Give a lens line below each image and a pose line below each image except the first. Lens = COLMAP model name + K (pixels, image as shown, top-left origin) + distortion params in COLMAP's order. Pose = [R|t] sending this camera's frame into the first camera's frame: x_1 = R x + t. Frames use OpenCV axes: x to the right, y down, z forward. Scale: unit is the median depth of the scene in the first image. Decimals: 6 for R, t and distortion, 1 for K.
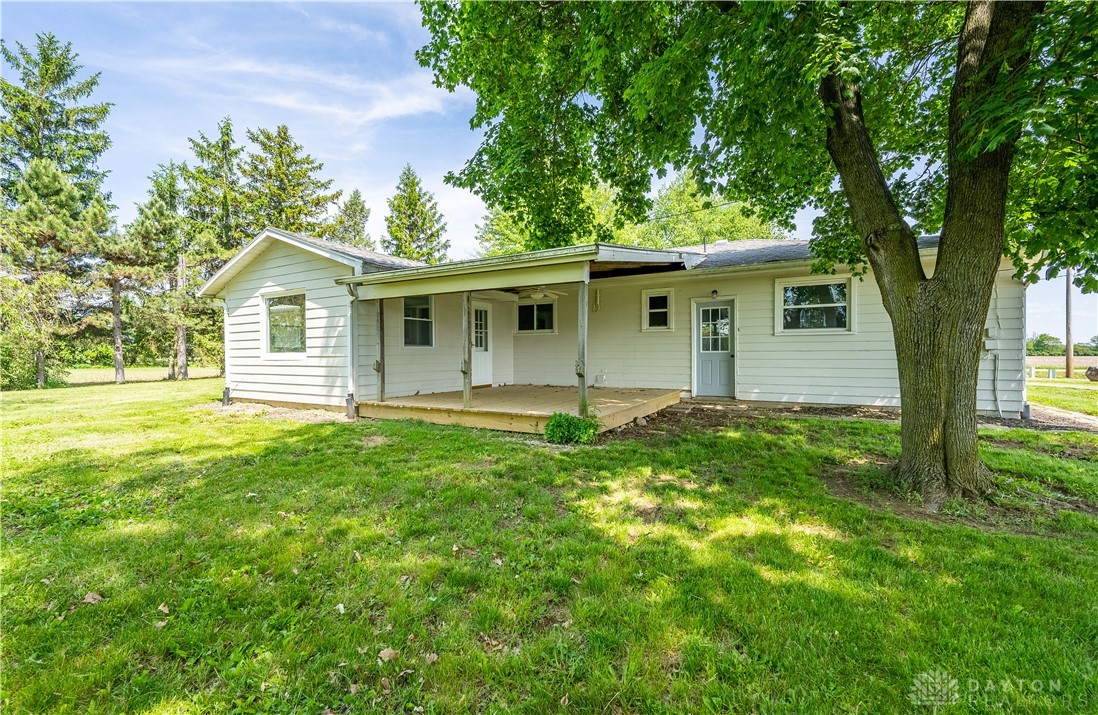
lens RADIAL K [[448.7, 0, 546.9], [0, 448.7, 355.8], [0, 0, 1]] dist [0.000097, 0.000000]
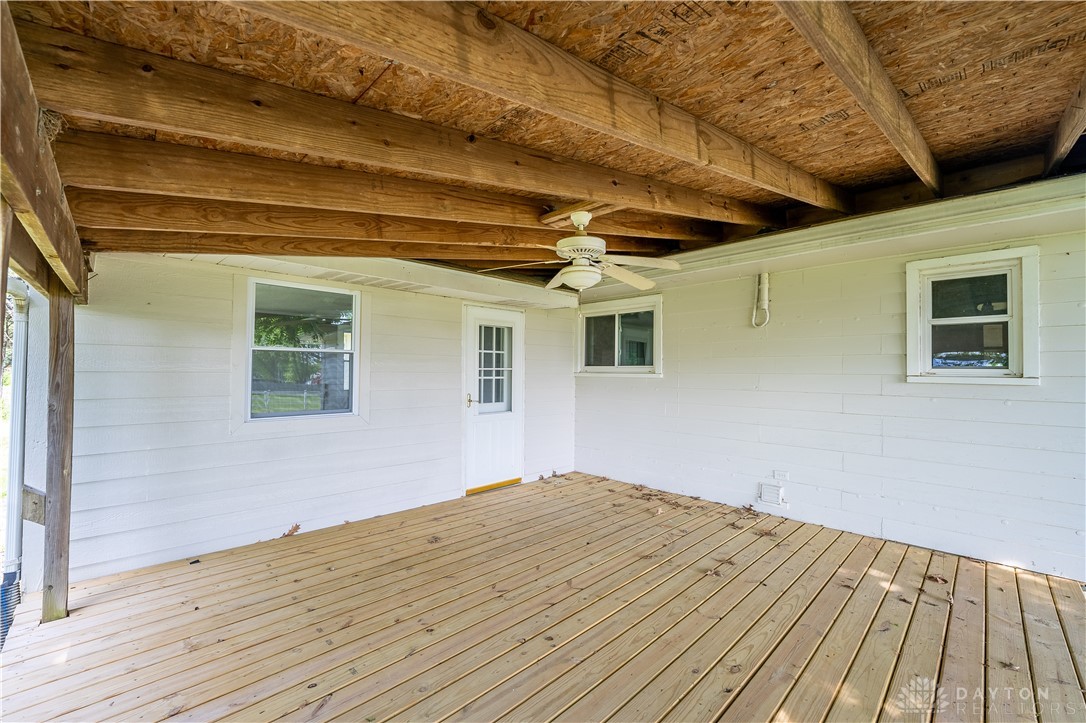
lens RADIAL K [[440.5, 0, 544.8], [0, 440.5, 363.0], [0, 0, 1]] dist [0.000621, 0.000032]
pose [[0.958672, 0.008958, -0.284372, 0.036878], [-0.015577, 0.999658, -0.021022, -0.052558], [0.284087, 0.024583, 0.958483, 0.554047]]
